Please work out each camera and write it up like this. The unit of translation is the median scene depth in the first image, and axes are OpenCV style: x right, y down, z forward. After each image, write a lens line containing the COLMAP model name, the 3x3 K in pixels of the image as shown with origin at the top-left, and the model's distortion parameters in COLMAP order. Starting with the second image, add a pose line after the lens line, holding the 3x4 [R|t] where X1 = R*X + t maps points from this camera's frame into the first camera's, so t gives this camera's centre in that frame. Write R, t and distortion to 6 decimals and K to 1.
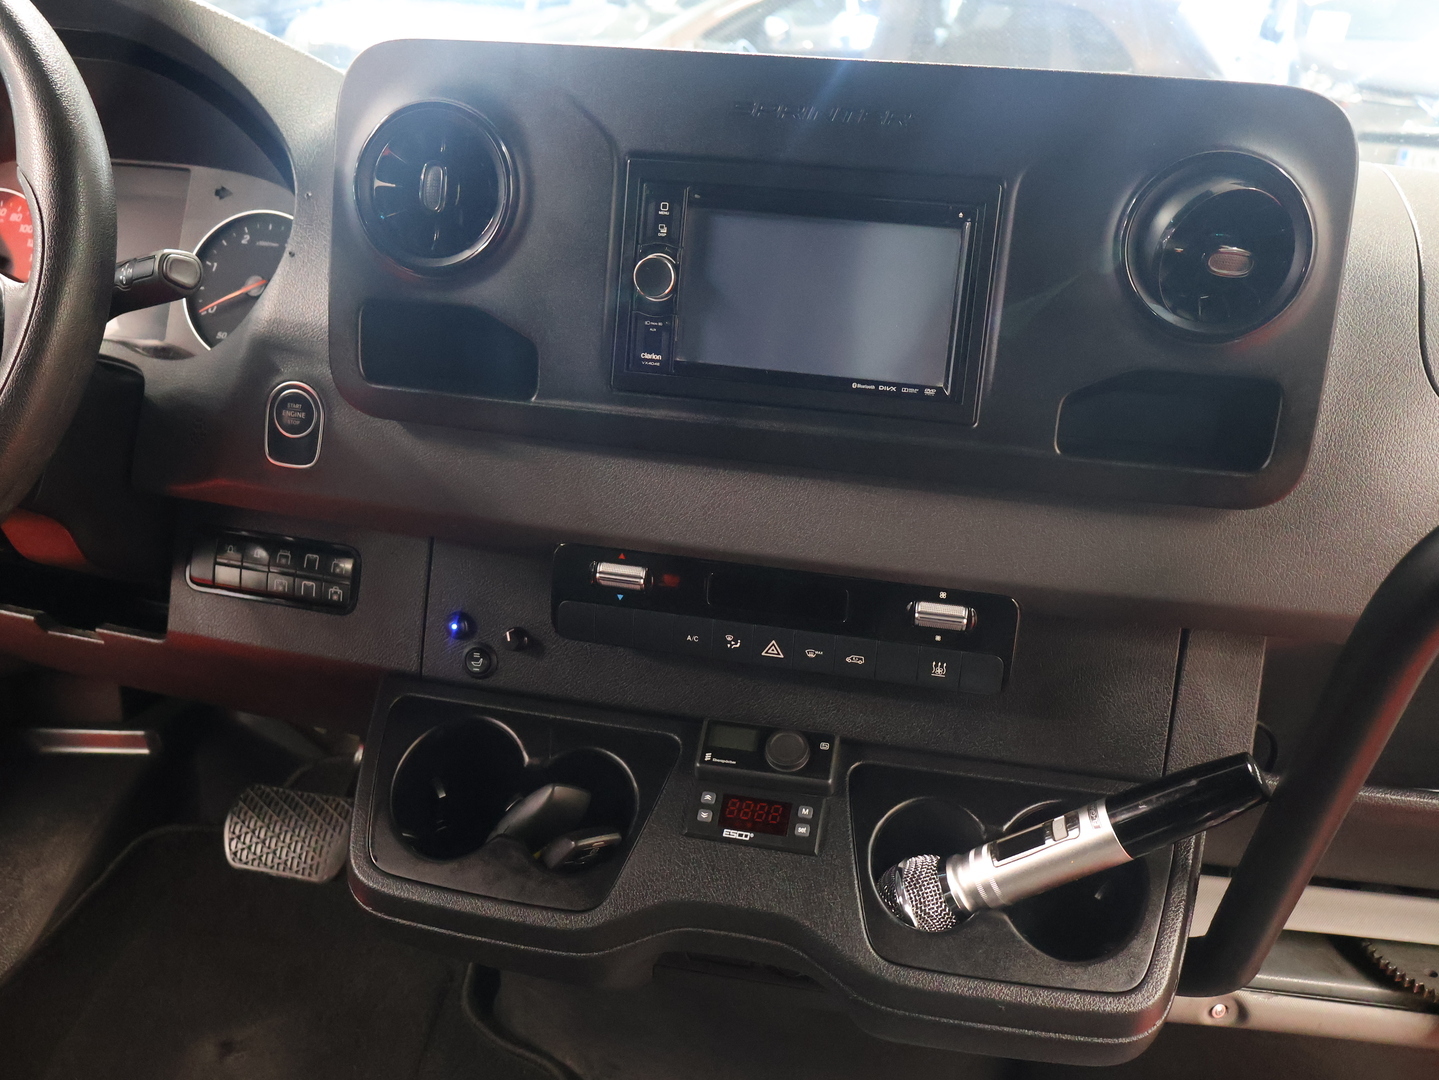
lens RADIAL K [[1296.2, 0, 717.2], [0, 1296.2, 537.0], [0, 0, 1]] dist [-0.040690, 0.027729]
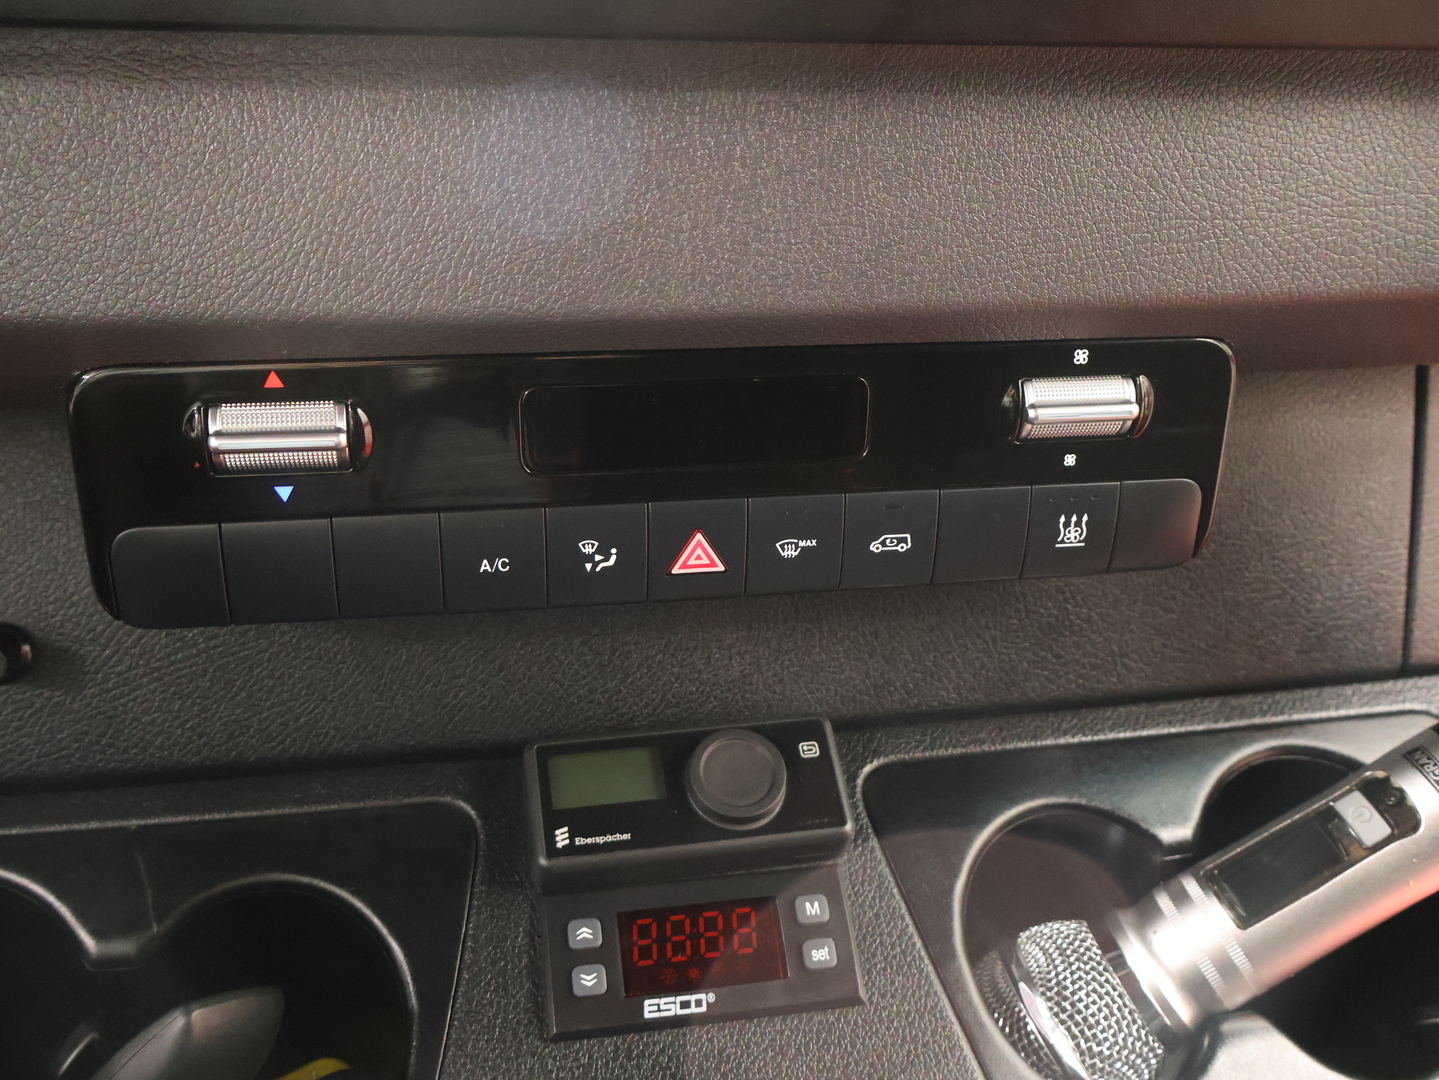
lens RADIAL K [[1296.2, 0, 716.8], [0, 1296.2, 529.0], [0, 0, 1]] dist [-0.040690, 0.027729]
pose [[0.920357, -0.172413, 0.351022, -0.092929], [0.149693, 0.984528, 0.091088, 0.041591], [-0.361296, -0.031288, 0.931926, 0.608799]]
